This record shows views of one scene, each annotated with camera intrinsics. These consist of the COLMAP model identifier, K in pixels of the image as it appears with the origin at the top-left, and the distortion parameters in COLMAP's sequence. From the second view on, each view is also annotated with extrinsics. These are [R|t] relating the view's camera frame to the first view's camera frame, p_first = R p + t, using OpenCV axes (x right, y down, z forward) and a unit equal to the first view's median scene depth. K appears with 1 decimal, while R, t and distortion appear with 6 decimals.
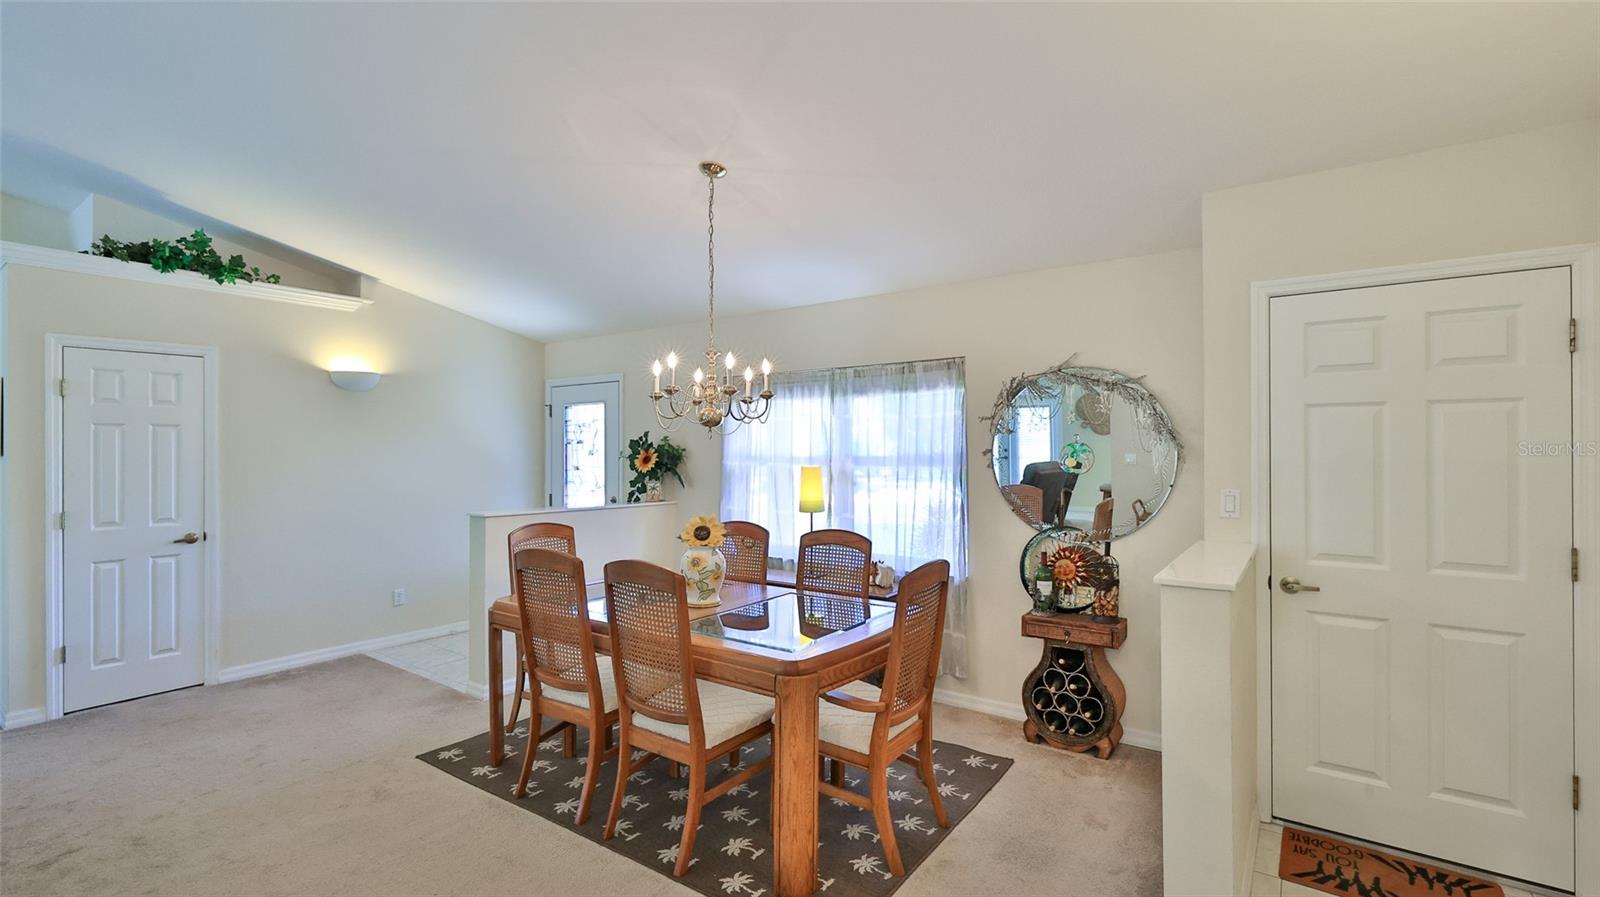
lens RADIAL K [[707.6, 0, 800.0], [0, 707.6, 448.5], [0, 0, 1]] dist [0.001684, 0.000269]
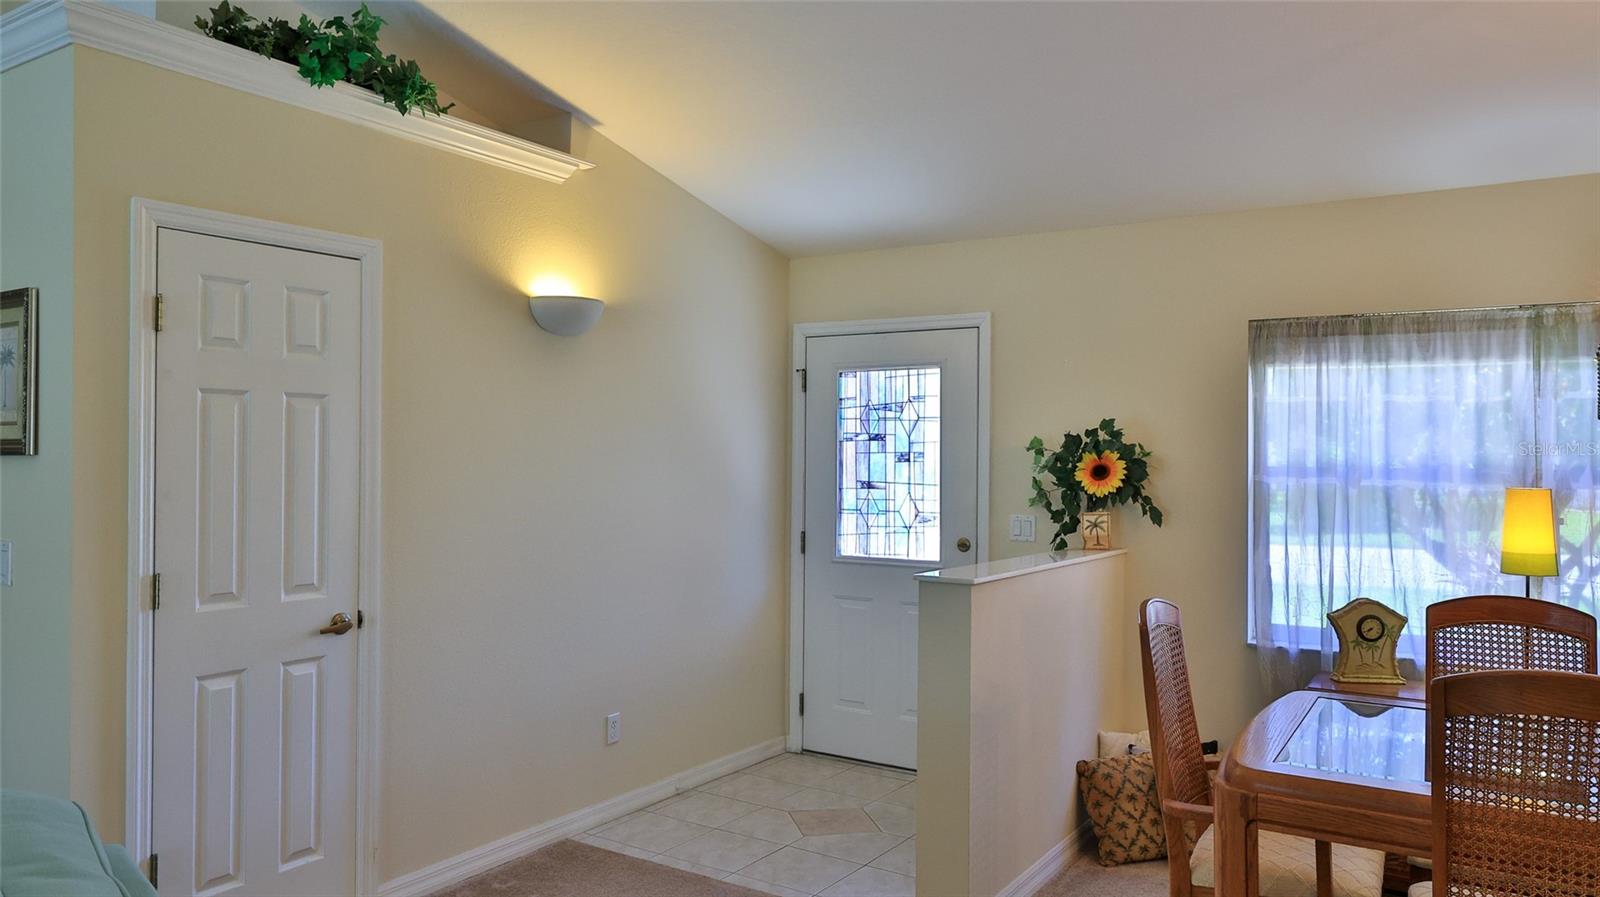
lens RADIAL K [[1105.5, 0, 800.0], [0, 1105.5, 448.5], [0, 0, 1]] dist [0.002076, -0.001003]
pose [[0.998591, 0.010486, 0.052011, -0.546664], [-0.010415, 0.999944, -0.001637, 0.001853], [-0.052025, 0.001093, 0.998645, 0.196935]]
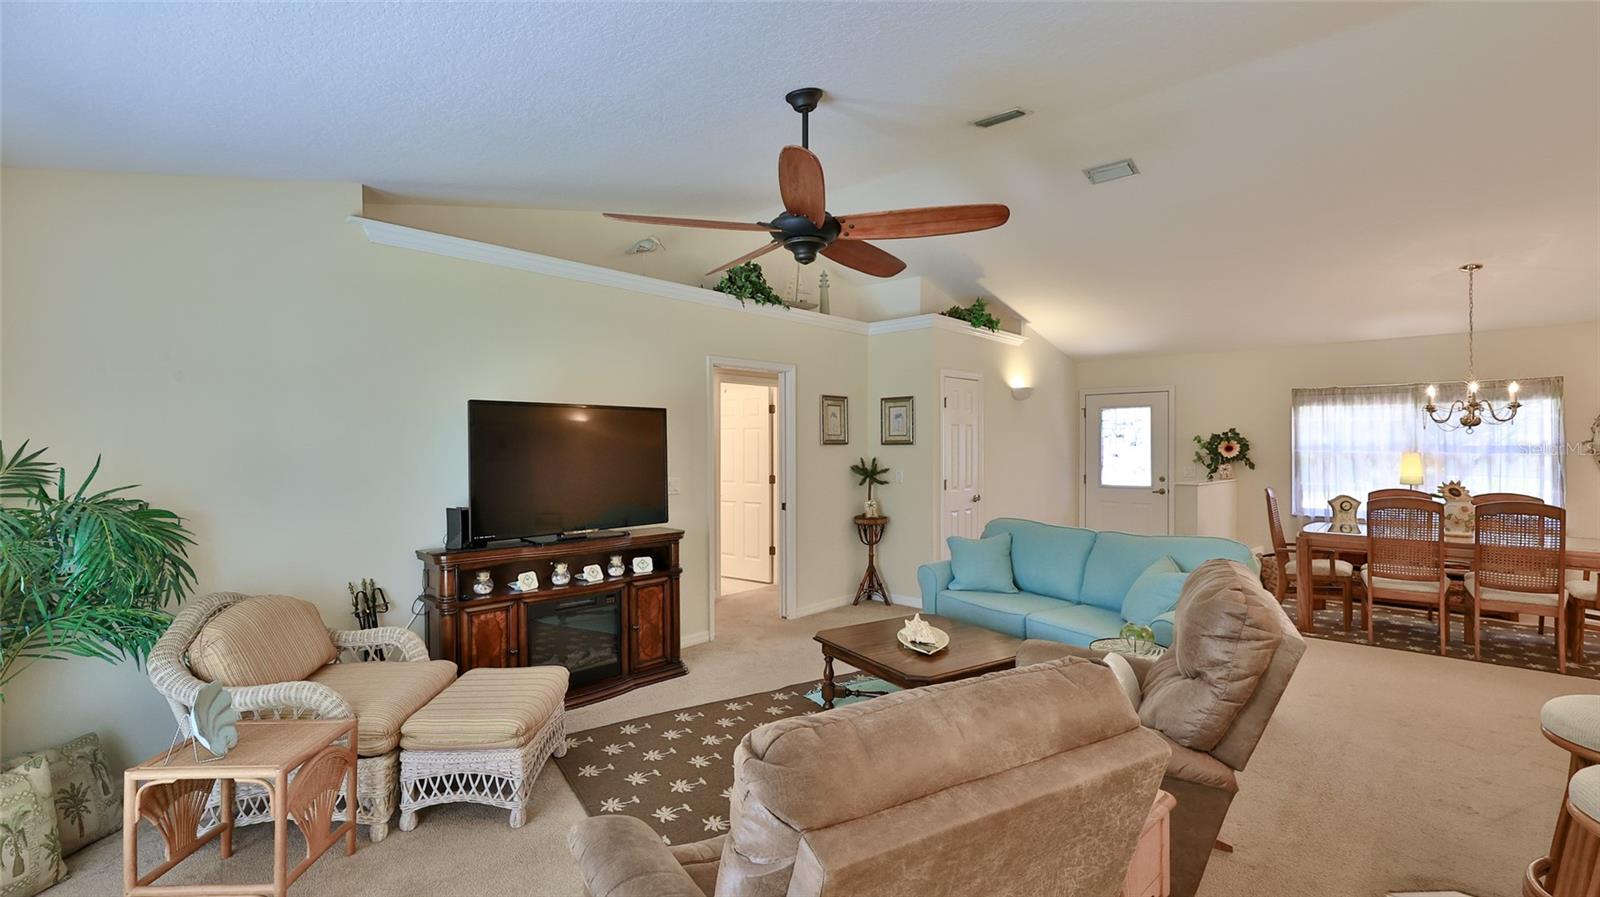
lens RADIAL K [[707.6, 0, 800.0], [0, 707.6, 448.5], [0, 0, 1]] dist [0.001684, 0.000269]
pose [[0.992814, 0.002362, -0.119643, -0.996109], [-0.001391, 0.999965, 0.008203, 0.005802], [0.119658, -0.007978, 0.992783, -0.543716]]
